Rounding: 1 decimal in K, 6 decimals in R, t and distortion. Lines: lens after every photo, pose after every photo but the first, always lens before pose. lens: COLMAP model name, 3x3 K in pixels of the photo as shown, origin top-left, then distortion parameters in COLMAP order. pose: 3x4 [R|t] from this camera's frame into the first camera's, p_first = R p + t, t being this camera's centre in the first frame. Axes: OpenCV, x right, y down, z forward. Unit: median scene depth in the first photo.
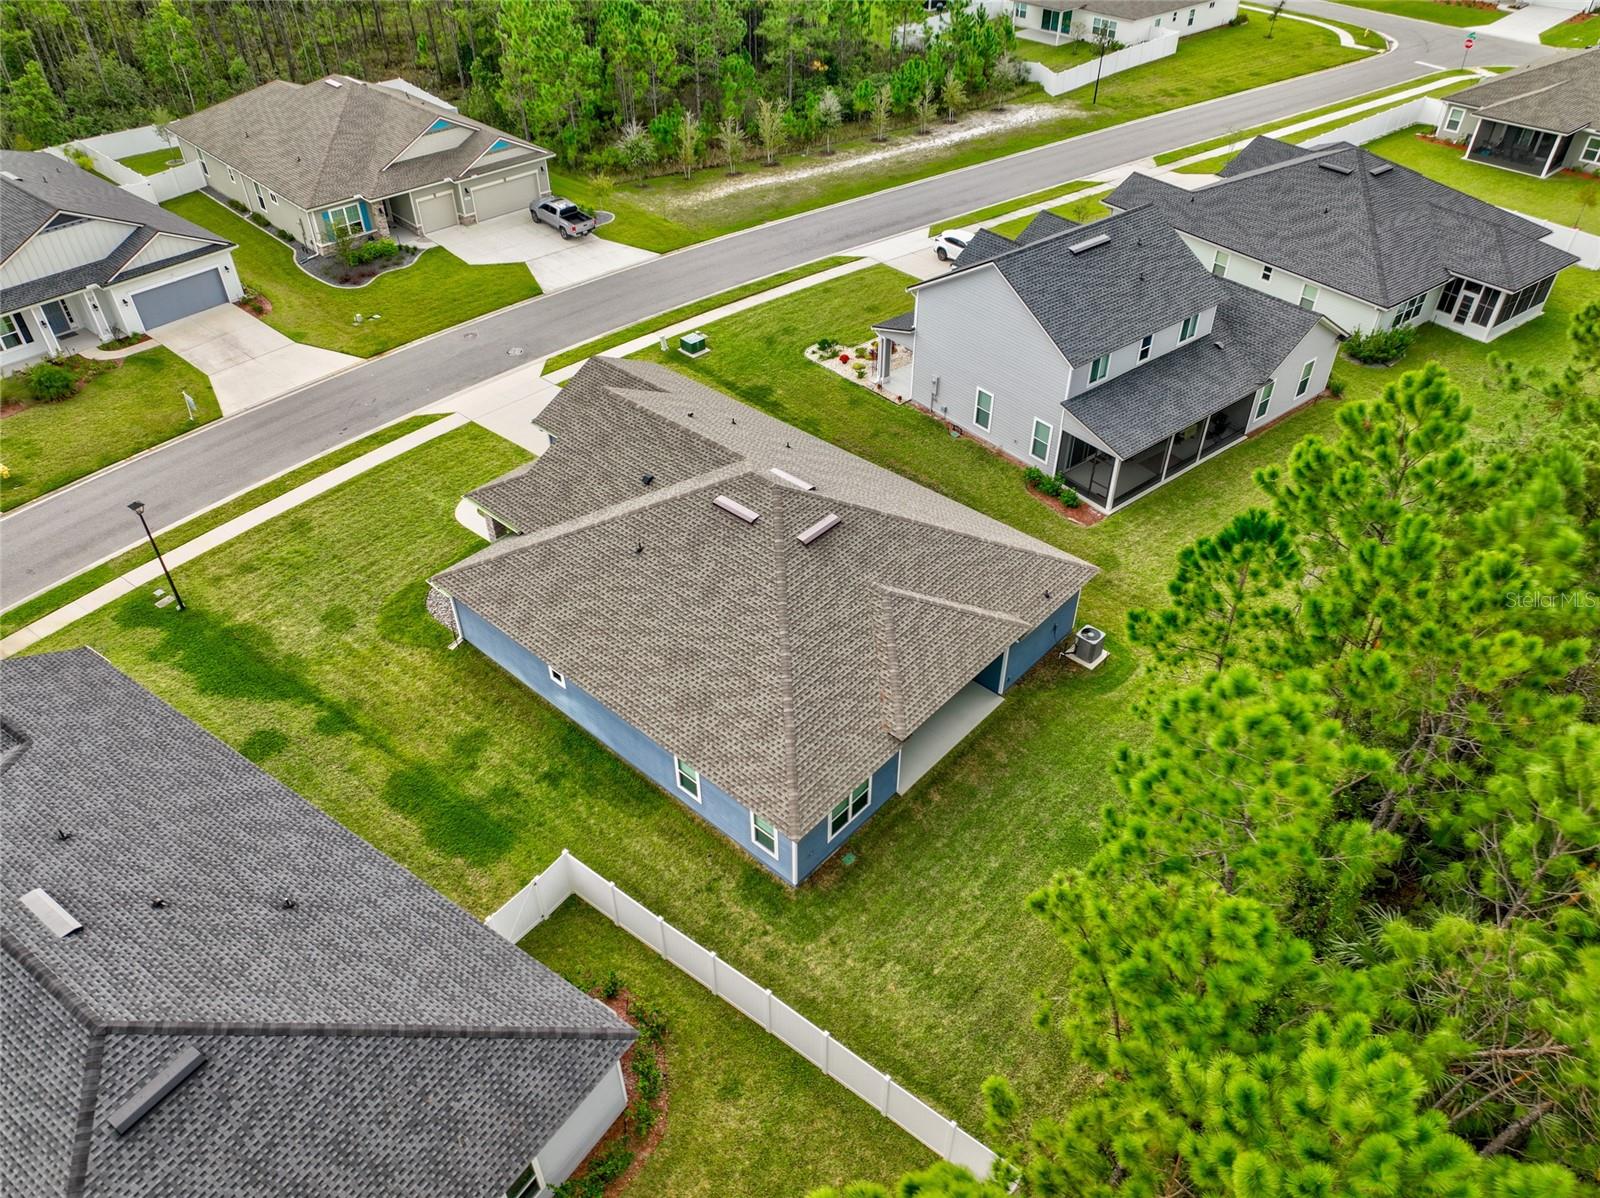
lens RADIAL K [[1114.1, 0, 809.8], [0, 1114.1, 600.8], [0, 0, 1]] dist [-0.002736, 0.001948]
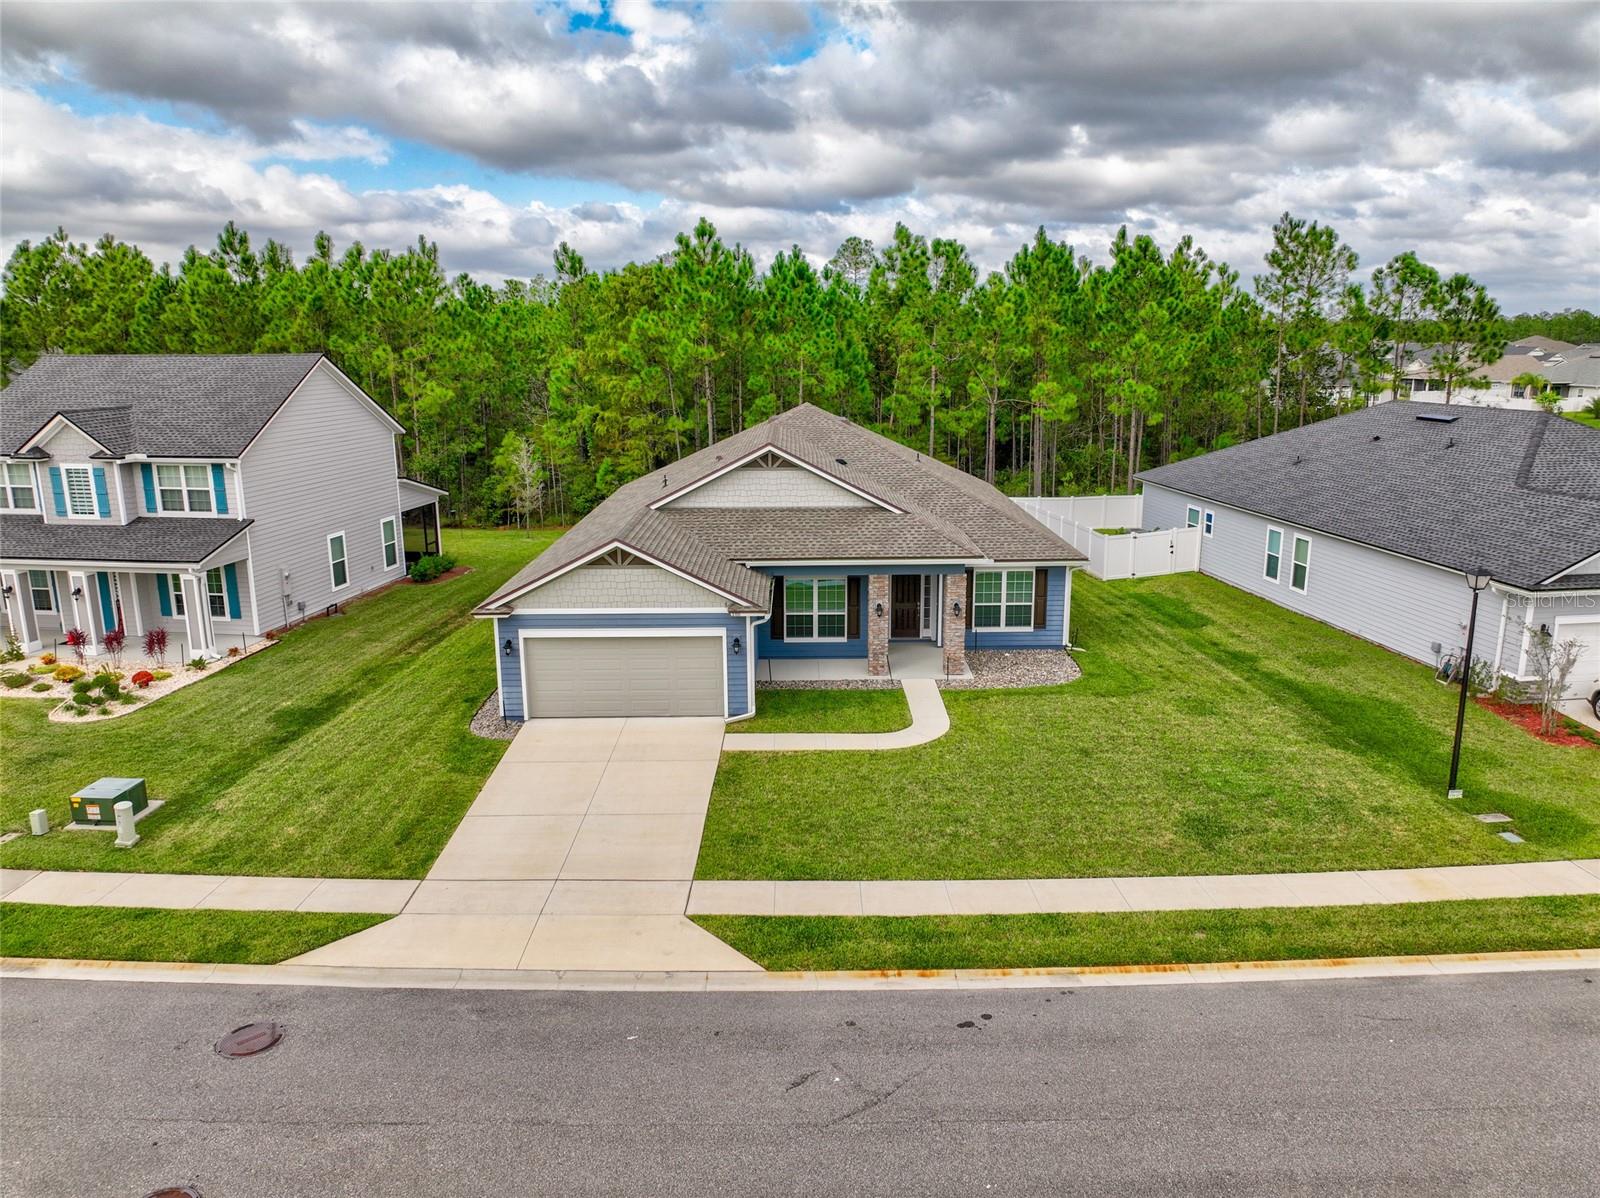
lens RADIAL K [[1121.5, 0, 800.0], [0, 1121.5, 599.0], [0, 0, 1]] dist [0.000214, 0.007493]
pose [[-0.665090, -0.165914, 0.728099, -0.639914], [0.480197, 0.651673, 0.587140, -0.466584], [-0.571897, 0.740132, -0.353750, 1.136788]]
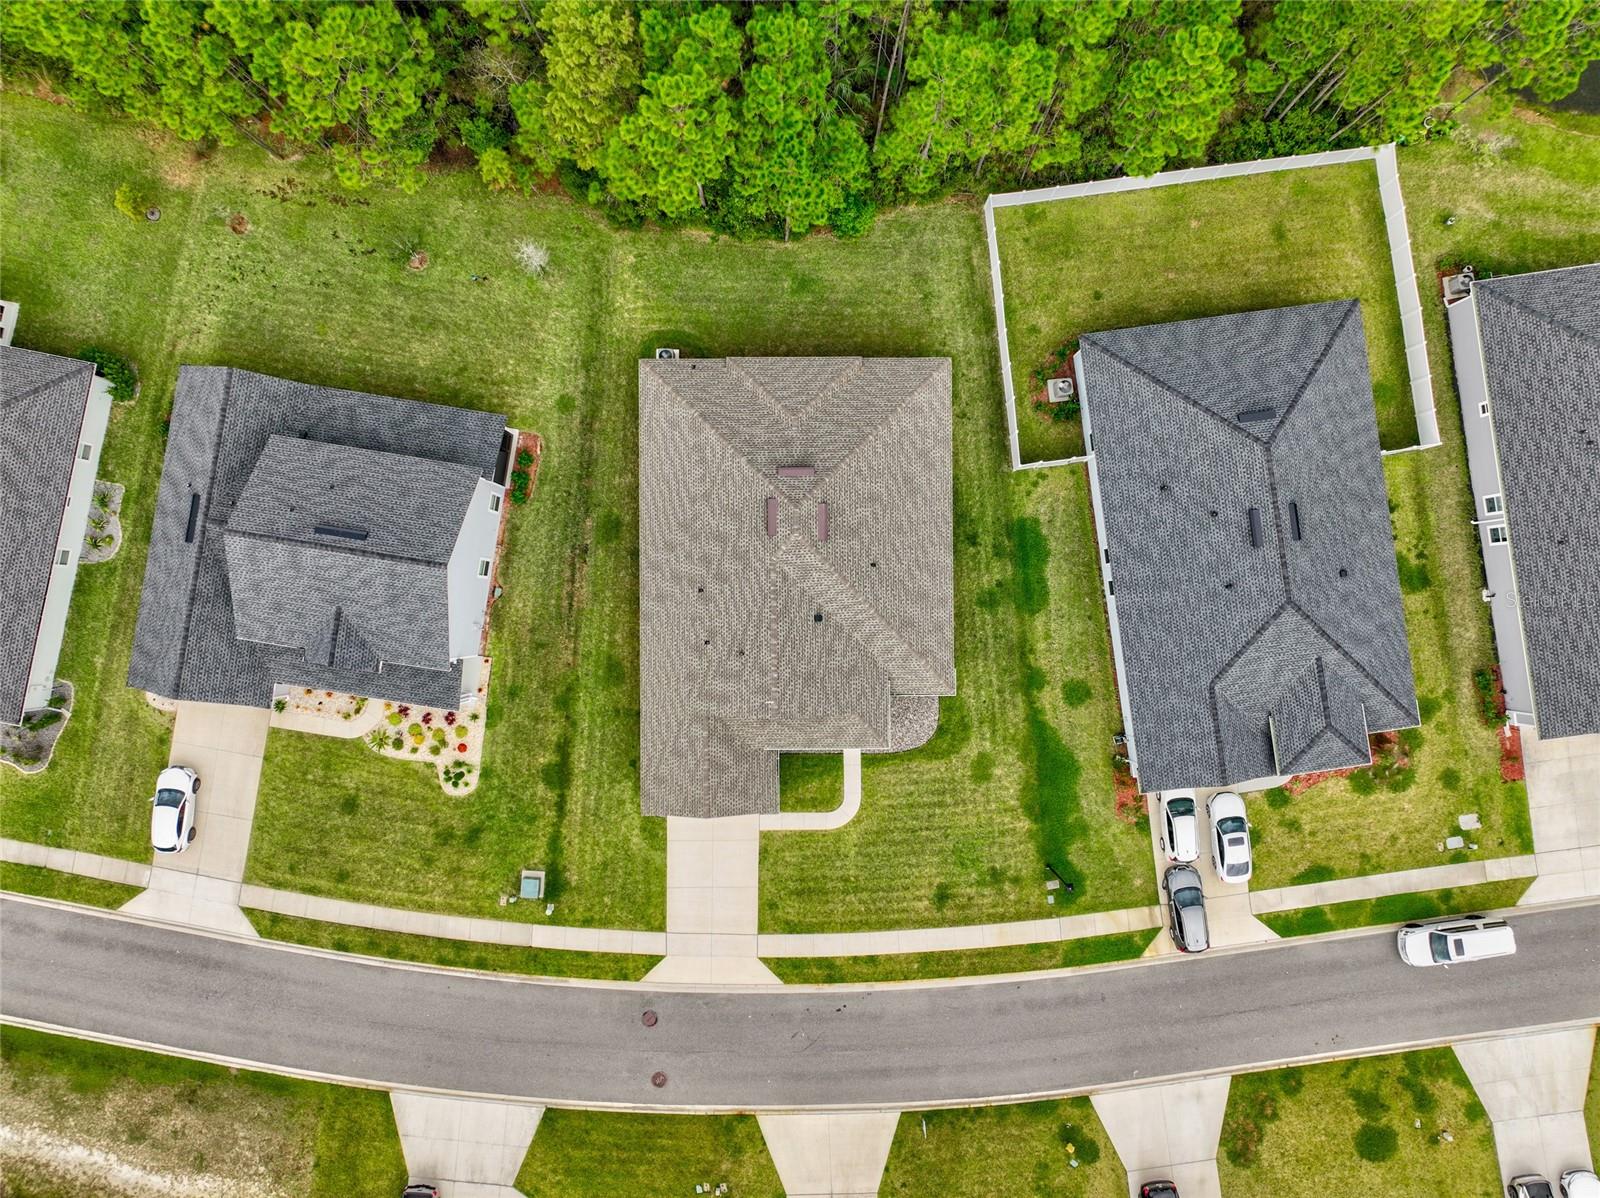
lens RADIAL K [[1121.5, 0, 800.0], [0, 1121.5, 599.0], [0, 0, 1]] dist [0.000214, 0.007493]
pose [[-0.669399, -0.742869, 0.007157, -0.097592], [0.470572, -0.416538, 0.777855, -0.957738], [-0.574863, 0.524063, 0.628403, 0.097865]]
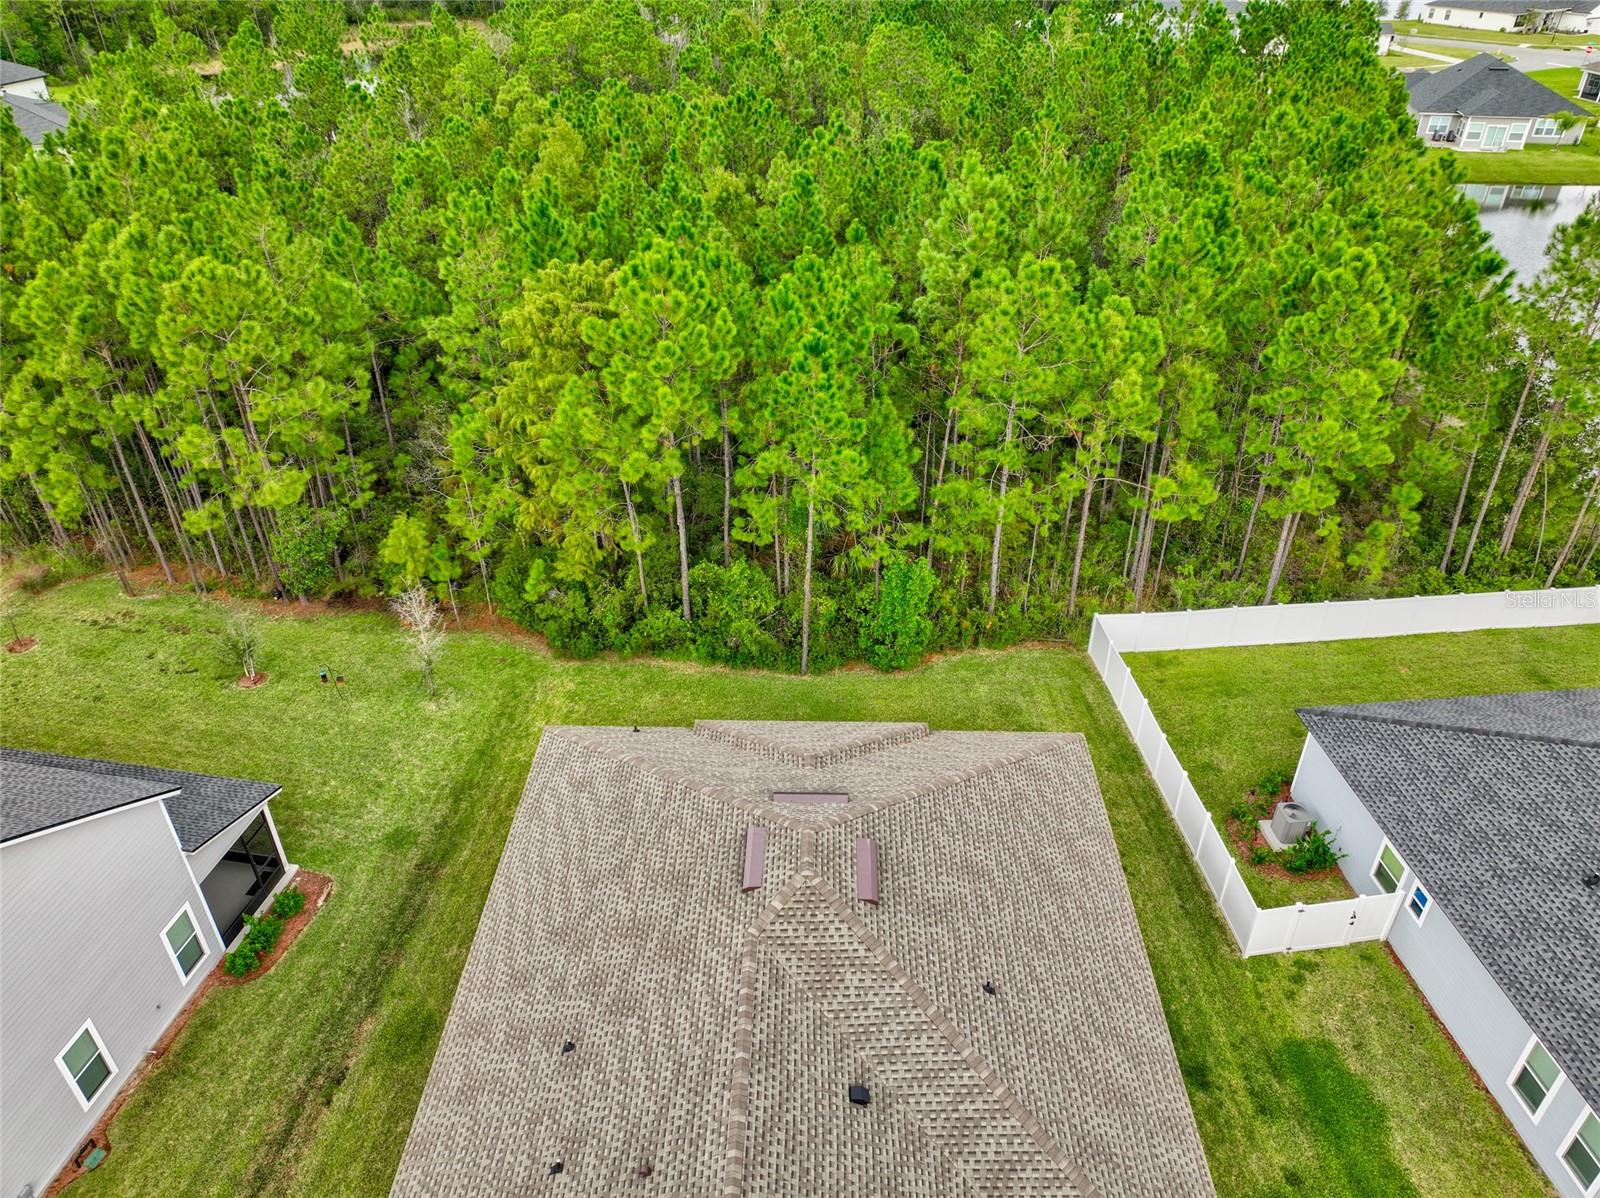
lens RADIAL K [[1121.5, 0, 800.0], [0, 1121.5, 599.0], [0, 0, 1]] dist [0.000214, 0.007493]
pose [[-0.646301, -0.420458, 0.636797, -0.293353], [0.485743, 0.416914, 0.768269, -0.503426], [-0.588514, 0.805852, -0.065217, 0.689779]]
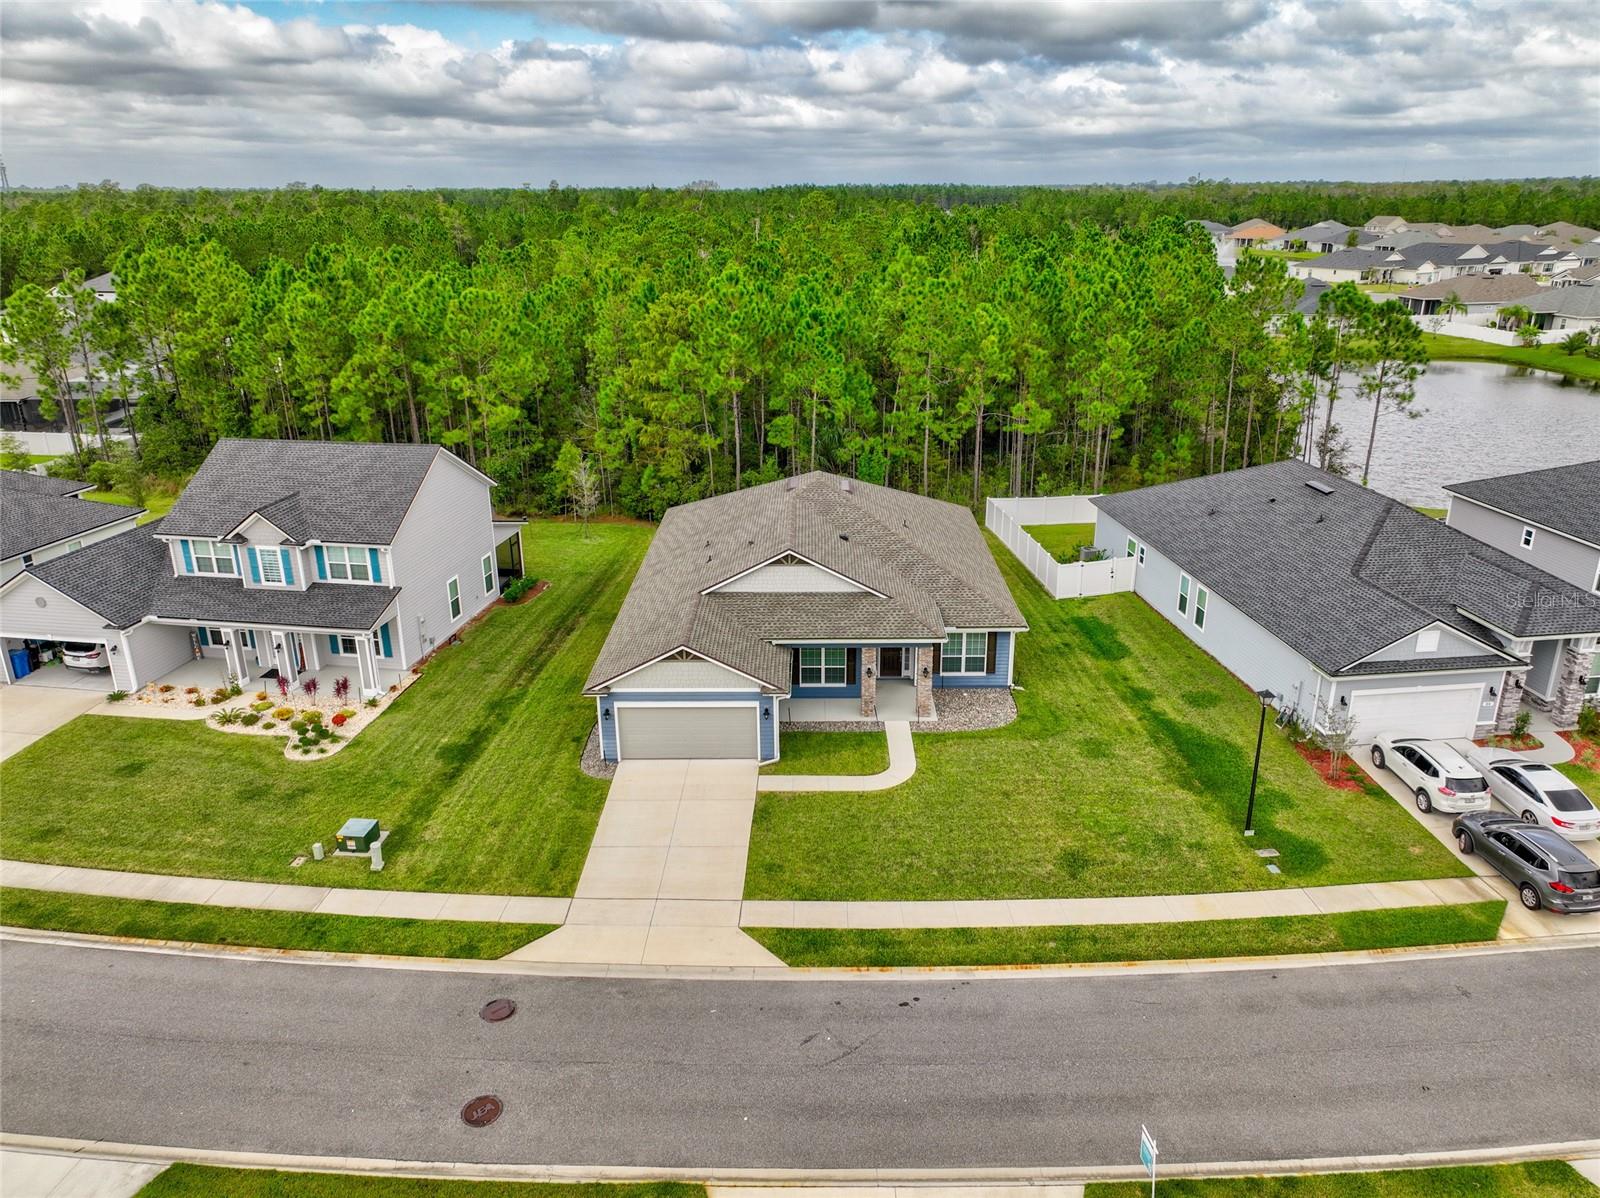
lens RADIAL K [[1121.5, 0, 800.0], [0, 1121.5, 599.0], [0, 0, 1]] dist [0.000214, 0.007493]
pose [[-0.654523, -0.255357, 0.711613, -0.774954], [0.486945, 0.577627, 0.655157, -0.691741], [-0.578346, 0.775332, -0.253725, 1.100235]]
